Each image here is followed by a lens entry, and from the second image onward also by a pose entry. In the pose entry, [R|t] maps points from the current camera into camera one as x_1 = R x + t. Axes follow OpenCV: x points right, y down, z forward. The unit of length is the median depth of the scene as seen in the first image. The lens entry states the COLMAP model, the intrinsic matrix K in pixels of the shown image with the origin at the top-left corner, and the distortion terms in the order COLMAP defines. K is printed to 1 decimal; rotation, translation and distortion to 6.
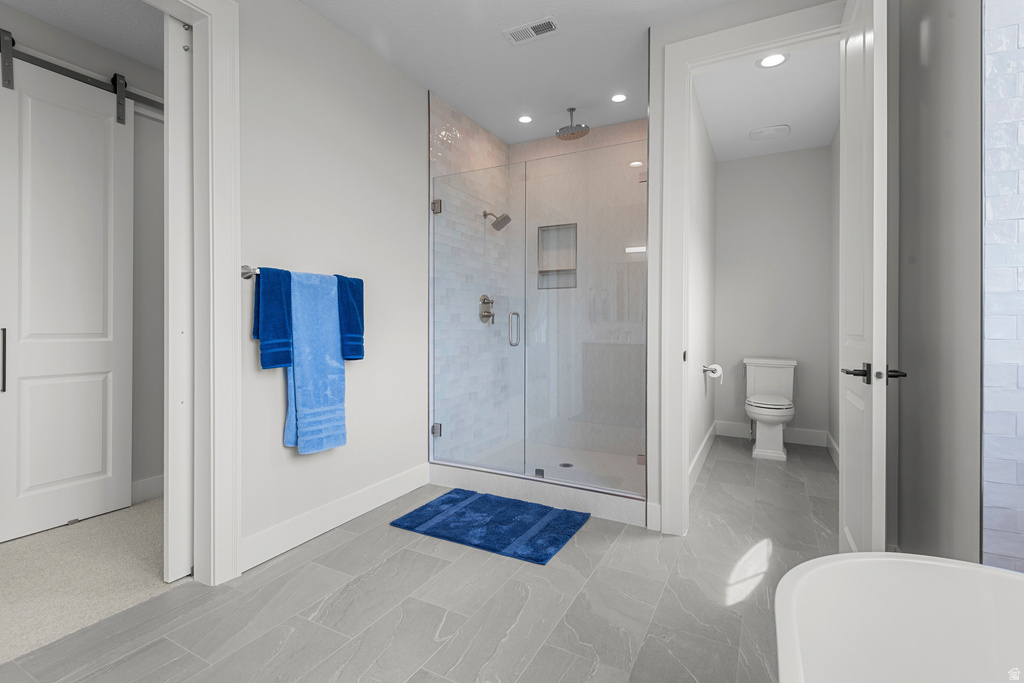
lens RADIAL K [[458.8, 0, 513.5], [0, 458.8, 326.9], [0, 0, 1]] dist [0.002140, 0.000341]
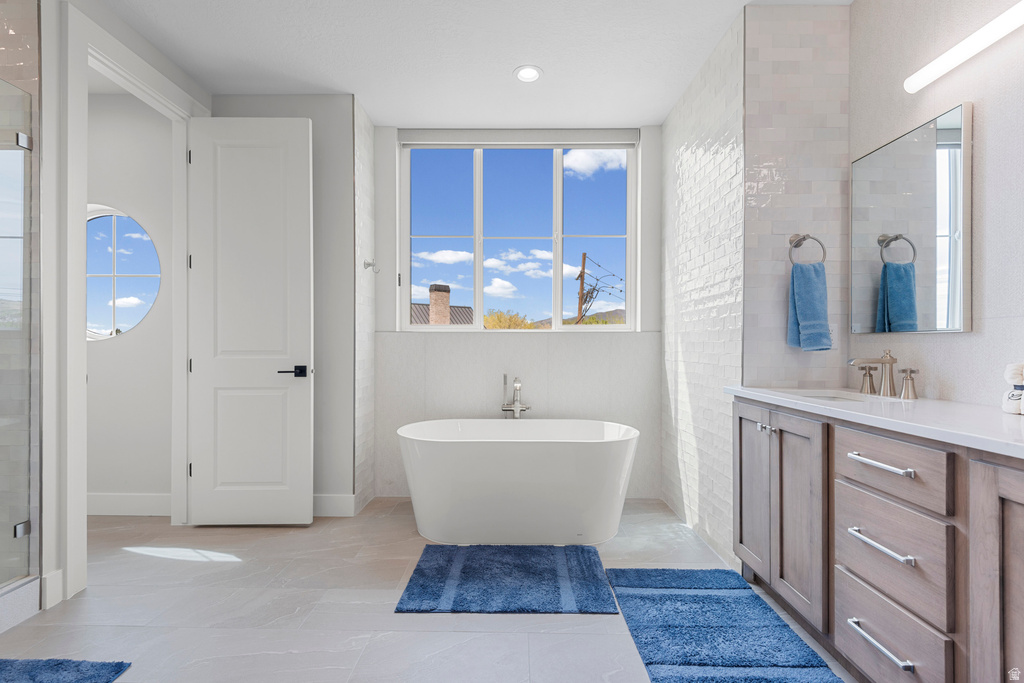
lens RADIAL K [[458.8, 0, 513.5], [0, 458.8, 326.9], [0, 0, 1]] dist [0.002140, 0.000341]
pose [[-0.462897, 0.033436, 0.885781, -0.924846], [-0.006052, 0.999146, -0.040878, -0.004904], [-0.886392, -0.024283, -0.462299, 0.820415]]
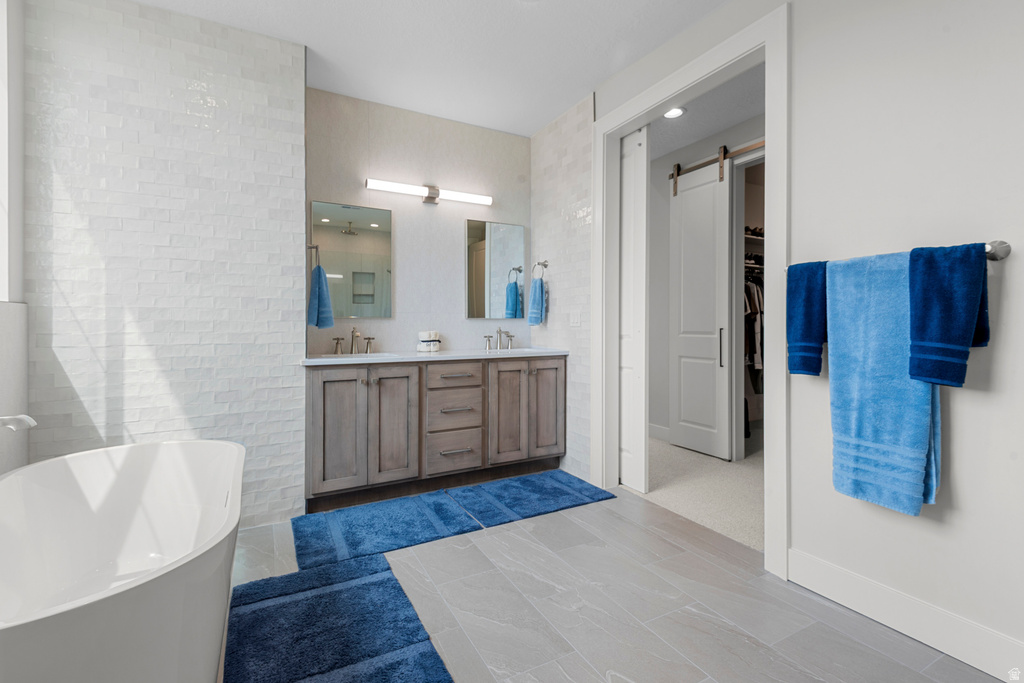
lens RADIAL K [[458.8, 0, 513.5], [0, 458.8, 326.9], [0, 0, 1]] dist [0.002140, 0.000341]
pose [[-0.544408, 0.002347, -0.838817, 0.547804], [0.000659, 0.999997, 0.002371, -0.006161], [0.838820, 0.000738, -0.544408, 1.040373]]
